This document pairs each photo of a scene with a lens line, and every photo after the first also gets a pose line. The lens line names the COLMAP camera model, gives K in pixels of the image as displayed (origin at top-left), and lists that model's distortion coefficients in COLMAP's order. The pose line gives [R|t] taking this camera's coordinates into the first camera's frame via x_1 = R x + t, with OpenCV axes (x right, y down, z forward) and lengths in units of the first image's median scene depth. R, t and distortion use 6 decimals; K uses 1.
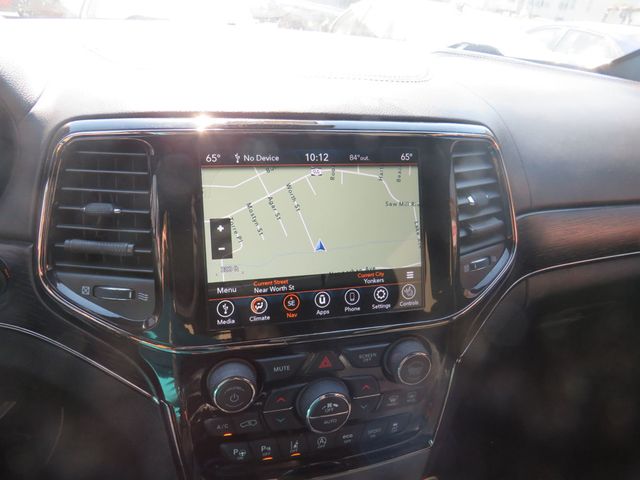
lens RADIAL K [[465.8, 0, 320.0], [0, 465.8, 240.0], [0, 0, 1]] dist [-0.044053, 0.054482]
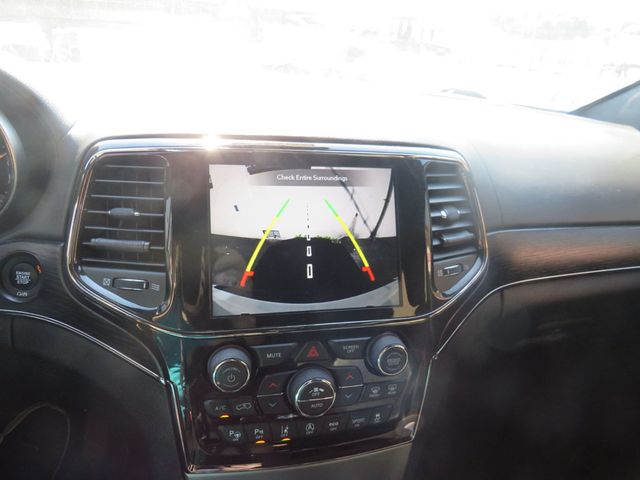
lens RADIAL K [[465.8, 0, 320.0], [0, 465.8, 240.0], [0, 0, 1]] dist [-0.044053, 0.054482]
pose [[0.999911, 0.006126, -0.011839, 0.040550], [-0.007267, 0.995070, -0.098909, 0.104852], [0.011175, 0.098986, 0.995026, -0.149935]]
